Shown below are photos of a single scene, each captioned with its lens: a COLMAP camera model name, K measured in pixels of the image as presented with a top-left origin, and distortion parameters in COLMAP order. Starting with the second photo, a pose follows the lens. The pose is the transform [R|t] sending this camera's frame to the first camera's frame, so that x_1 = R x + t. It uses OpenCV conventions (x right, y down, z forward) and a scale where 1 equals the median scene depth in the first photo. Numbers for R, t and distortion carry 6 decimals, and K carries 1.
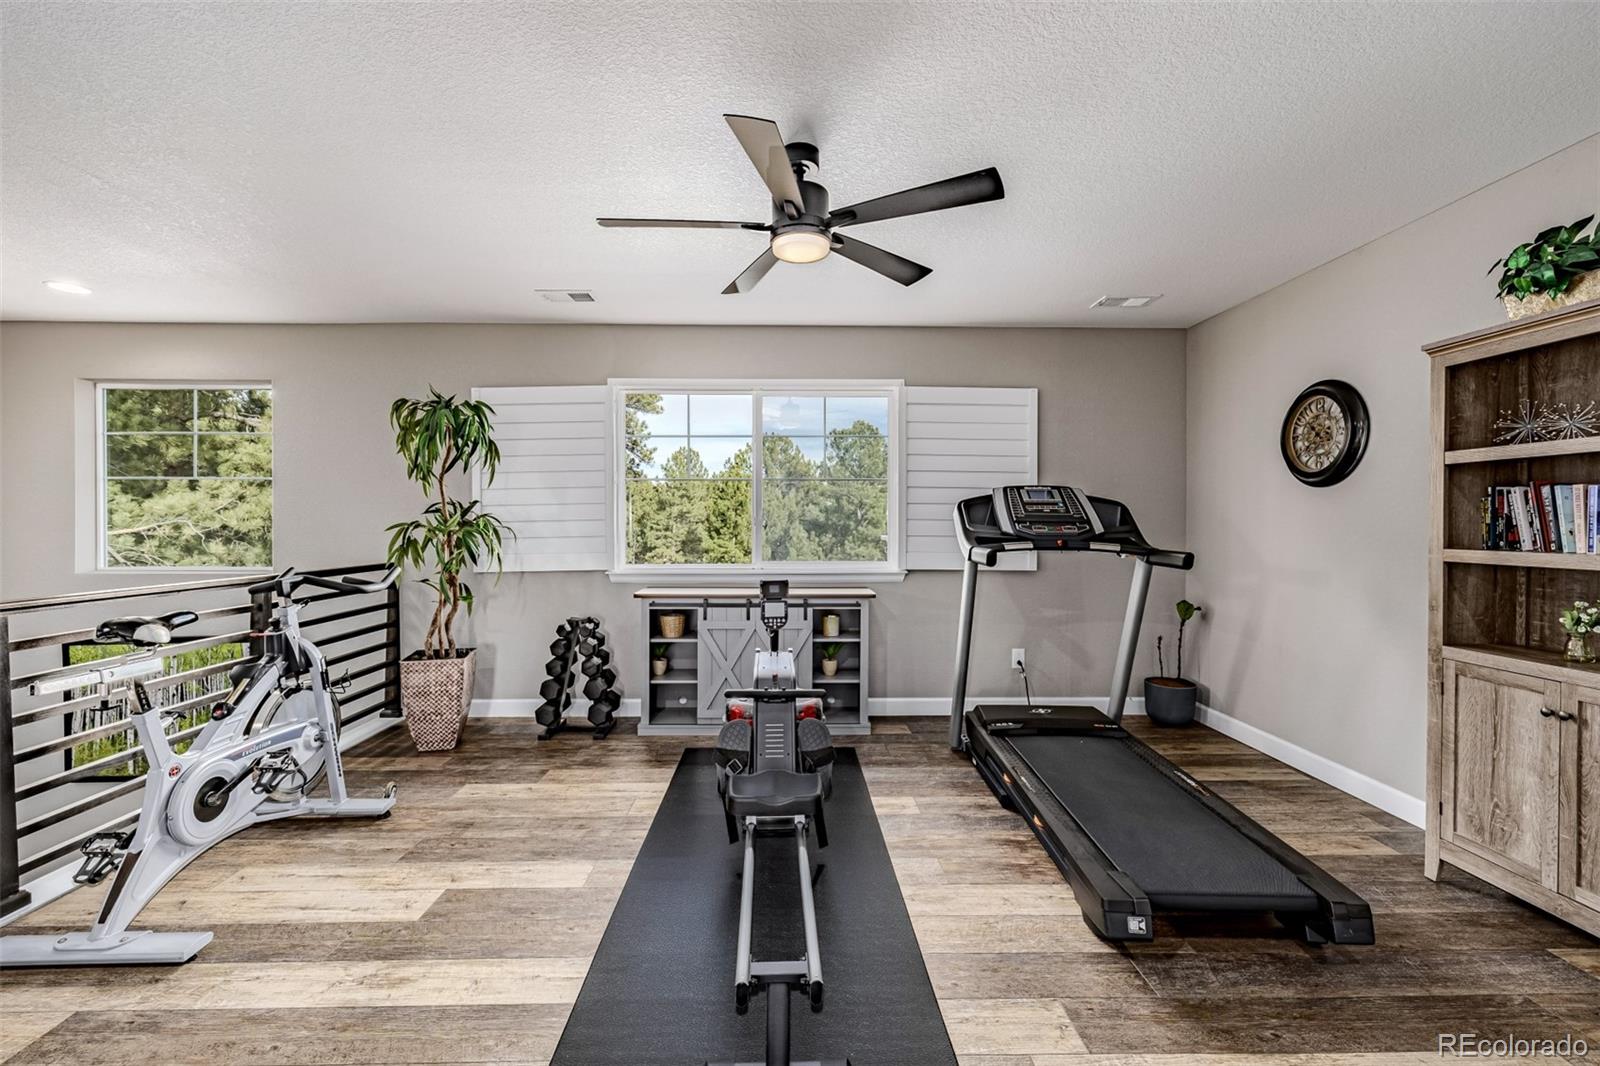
lens RADIAL K [[669.6, 0, 797.9], [0, 669.6, 529.9], [0, 0, 1]] dist [-0.003517, 0.000048]
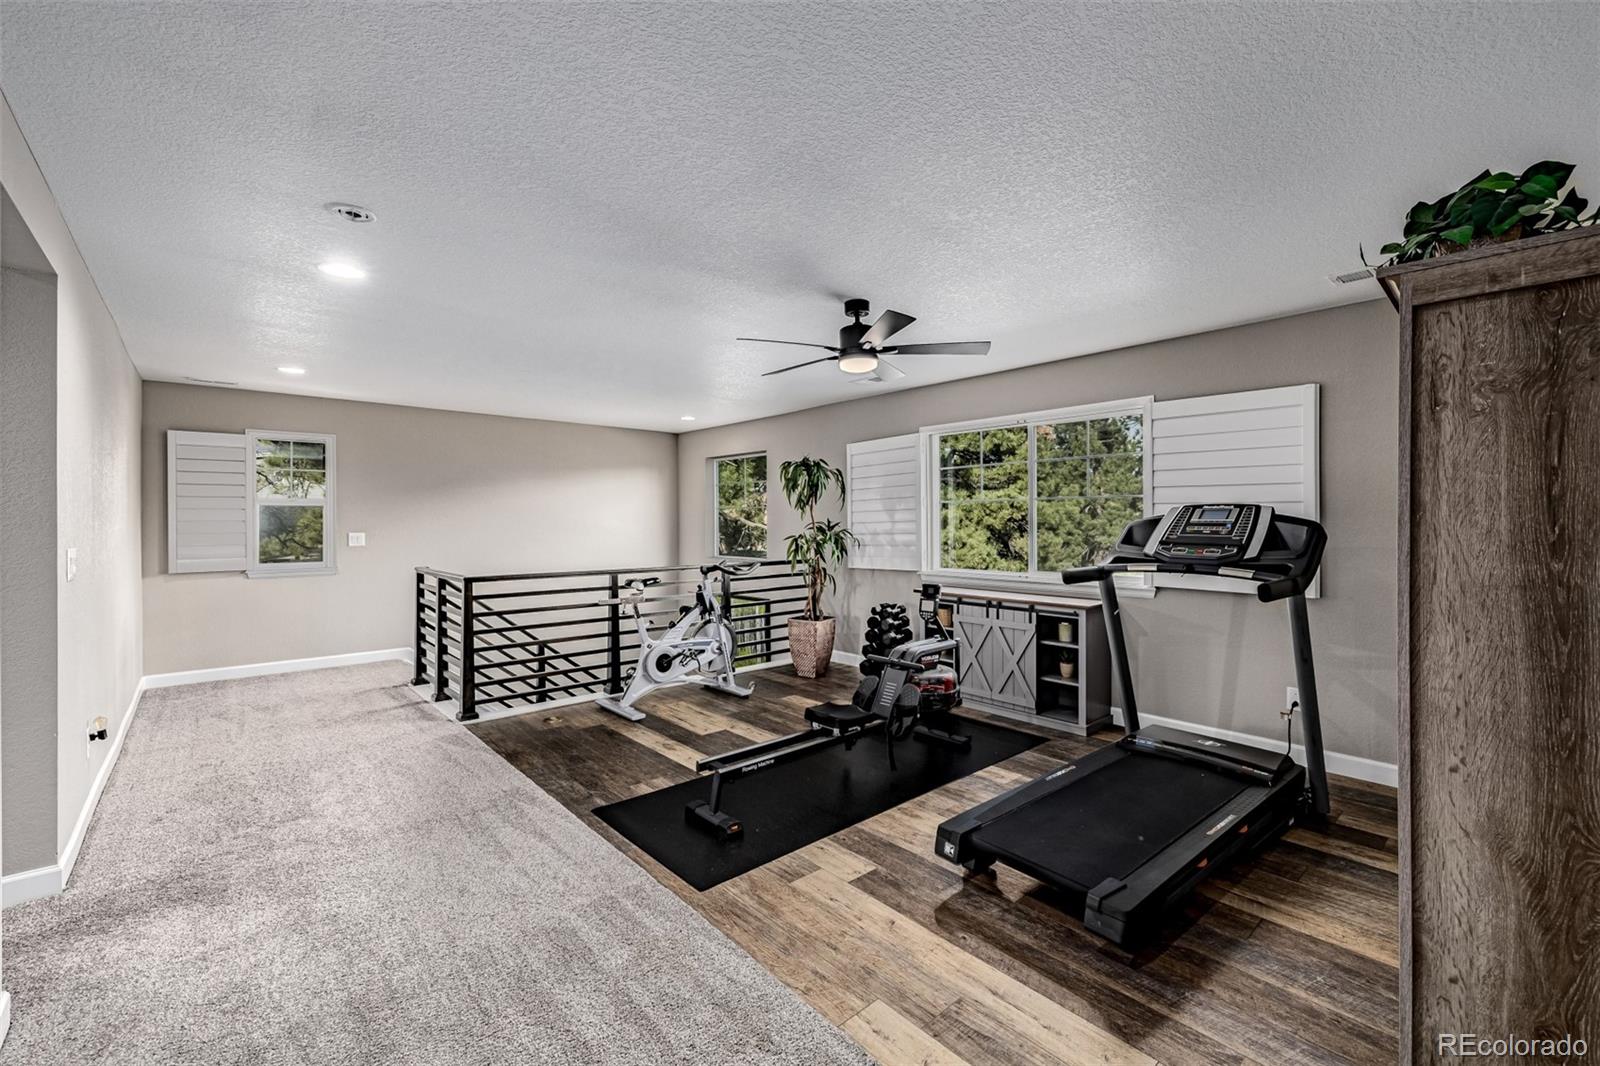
lens RADIAL K [[669.6, 0, 792.1], [0, 669.6, 526.9], [0, 0, 1]] dist [-0.003517, 0.000048]
pose [[0.638635, 0.002424, -0.769506, 0.756253], [-0.005162, 0.999986, -0.001134, -0.032853], [0.769492, 0.004696, 0.638639, -0.063999]]
